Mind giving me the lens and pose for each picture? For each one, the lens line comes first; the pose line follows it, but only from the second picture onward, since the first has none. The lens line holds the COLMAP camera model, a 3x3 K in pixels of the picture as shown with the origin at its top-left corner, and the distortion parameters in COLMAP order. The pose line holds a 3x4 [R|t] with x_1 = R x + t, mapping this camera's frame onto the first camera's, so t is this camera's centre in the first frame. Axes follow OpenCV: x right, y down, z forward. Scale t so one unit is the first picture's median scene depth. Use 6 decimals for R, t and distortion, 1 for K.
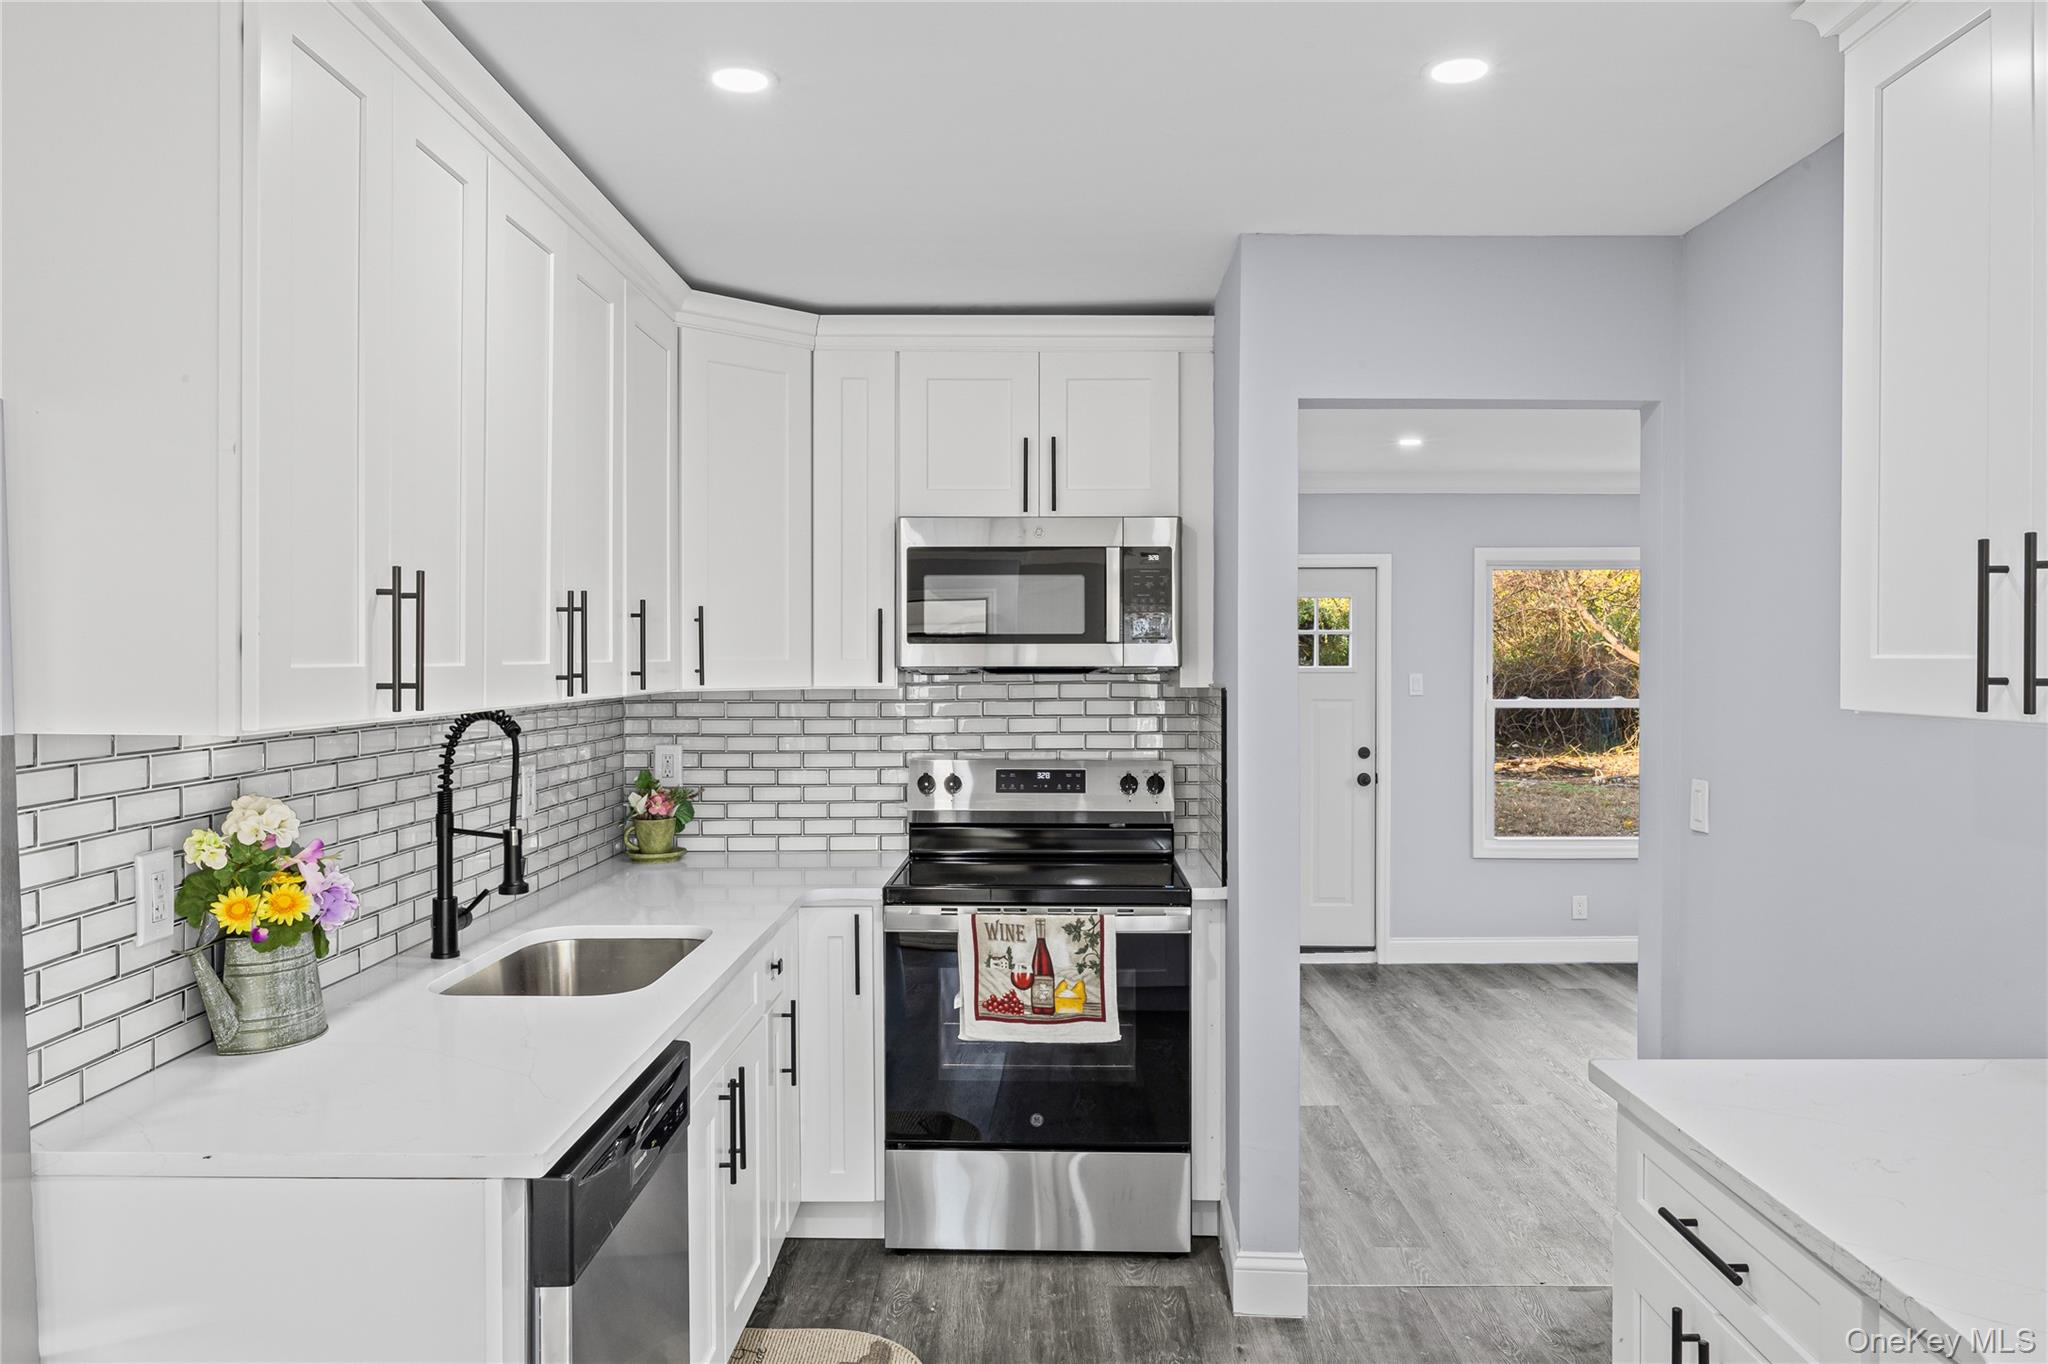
lens RADIAL K [[1442.9, 0, 1026.7], [0, 1442.9, 654.0], [0, 0, 1]] dist [0.001249, 0.001416]
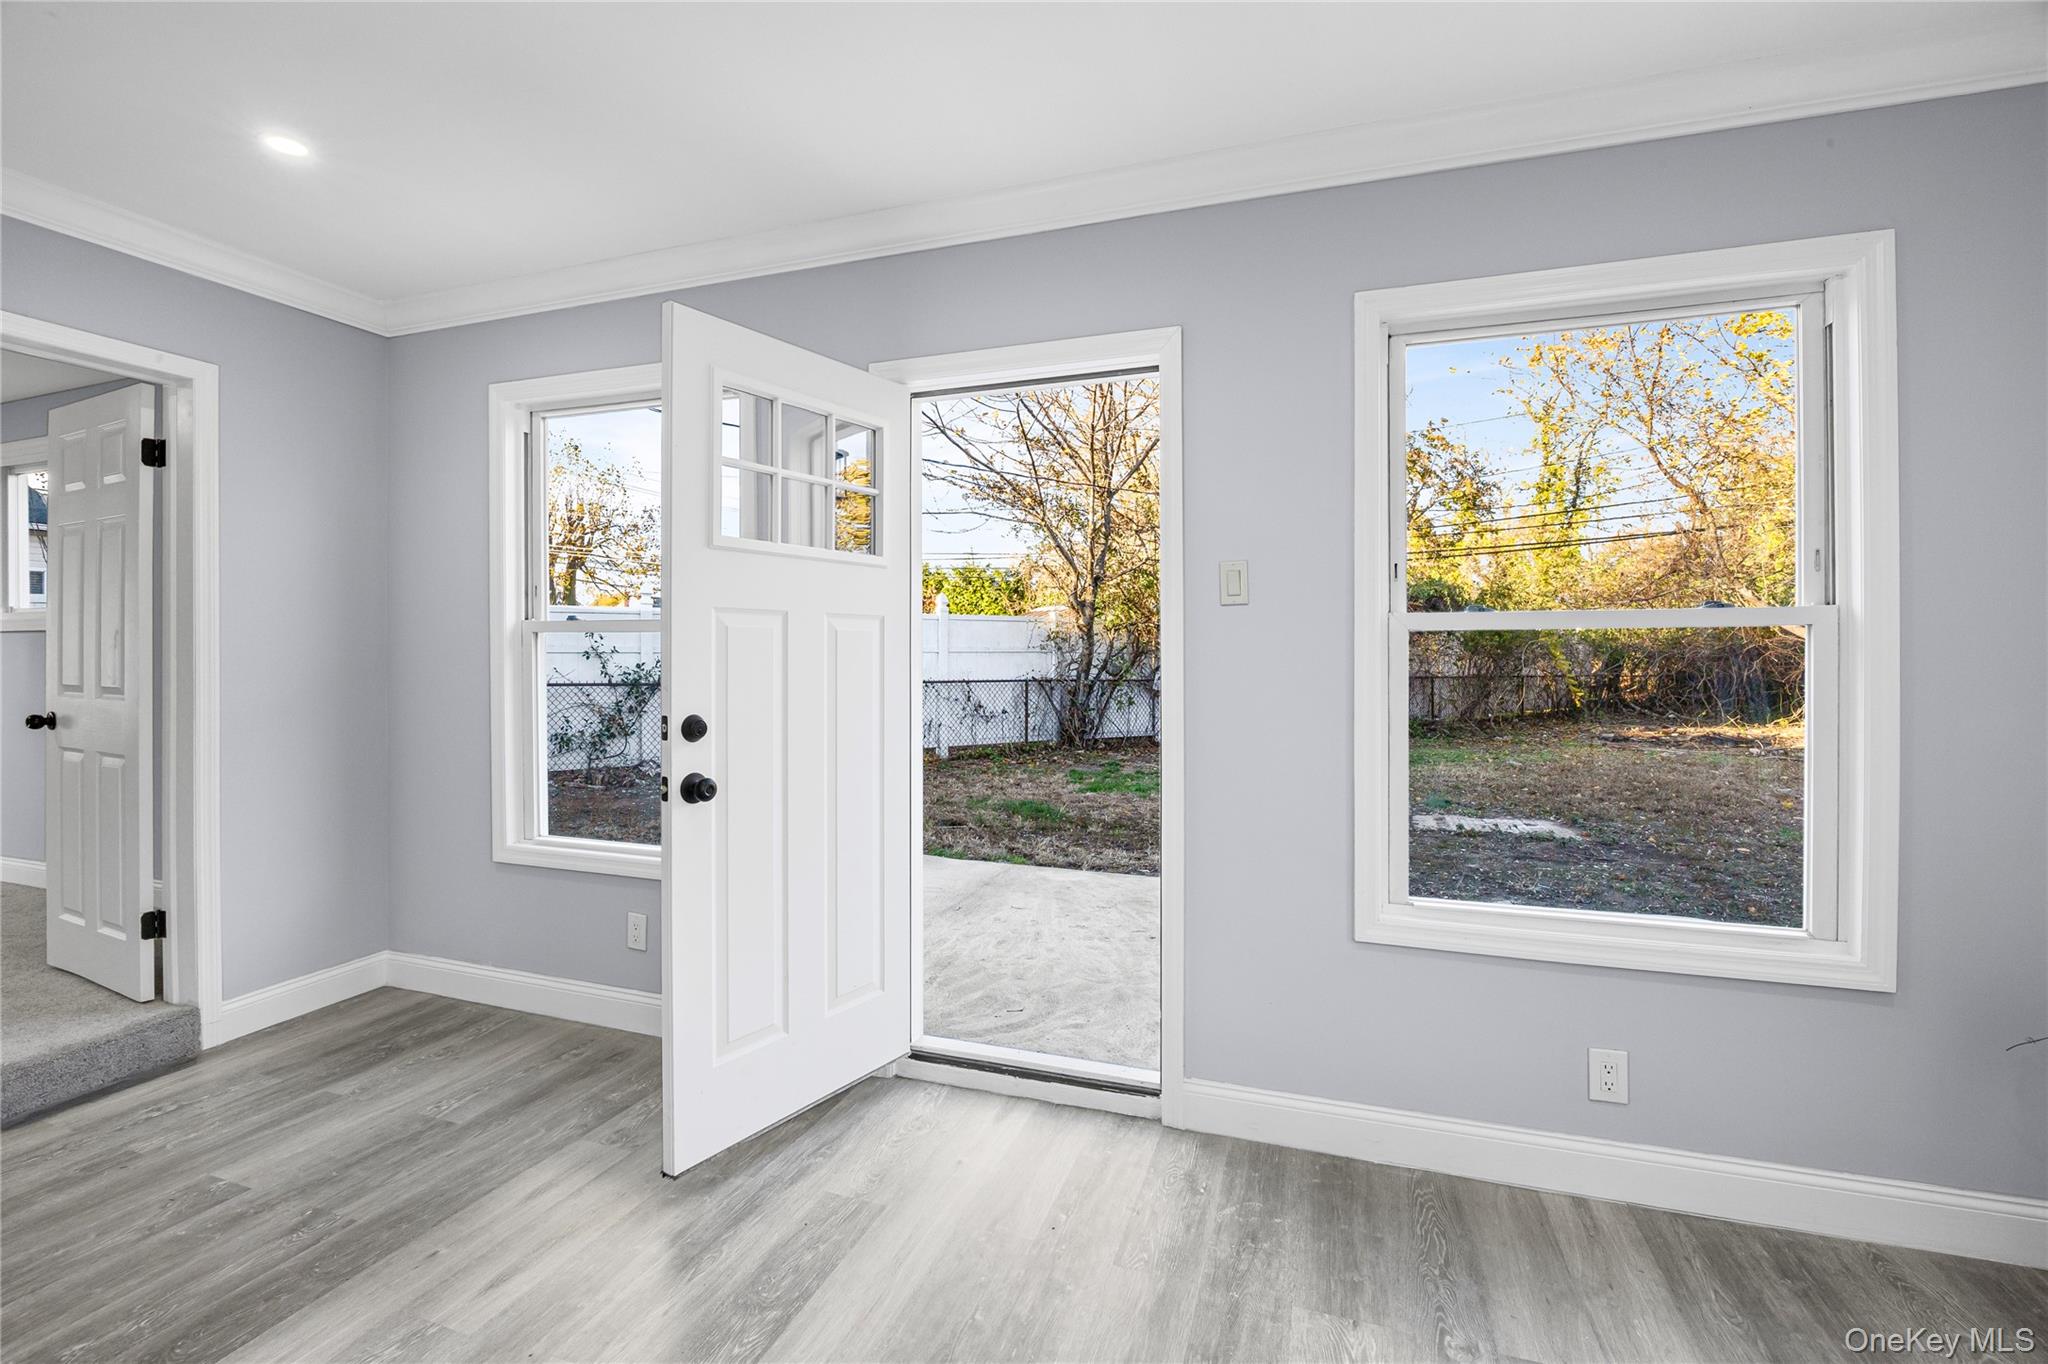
lens RADIAL K [[894.2, 0, 1017.9], [0, 894.2, 670.5], [0, 0, 1]] dist [-0.013980, -0.000328]
pose [[0.945754, 0.000727, -0.324883, 0.695910], [0.005709, 0.999806, 0.018857, 0.103011], [0.324834, -0.019689, 0.945566, 1.581327]]
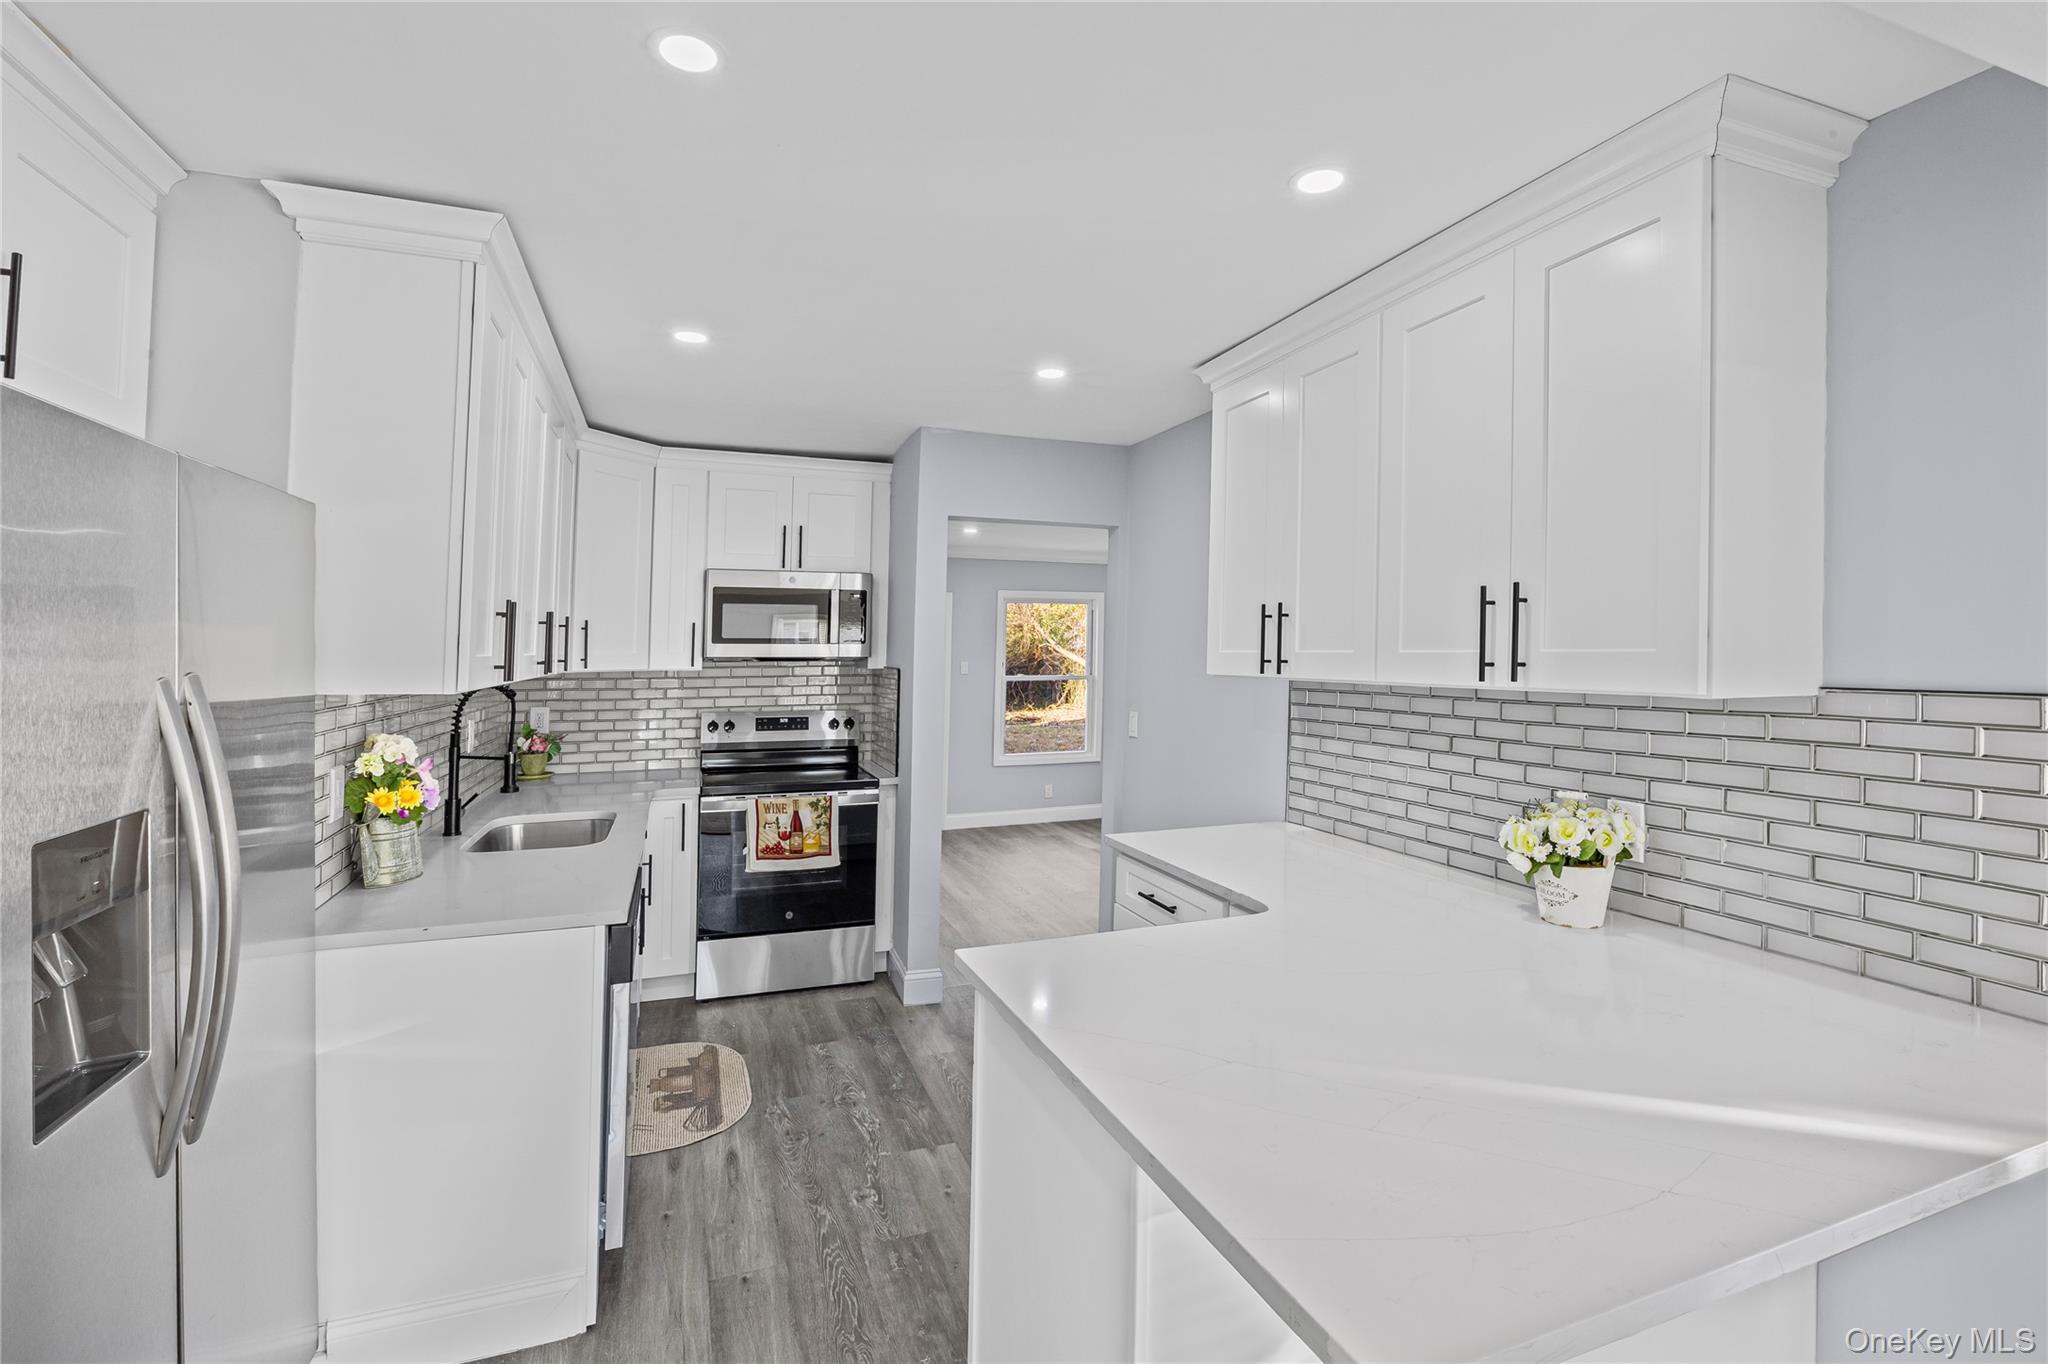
lens RADIAL K [[934.7, 0, 1024.0], [0, 934.7, 682.0], [0, 0, 1]] dist [0.007897, -0.000287]
pose [[0.933848, -0.010546, 0.357514, -0.134397], [-0.001556, 0.999436, 0.033547, 0.000521], [-0.357666, -0.031884, 0.933305, -0.161409]]
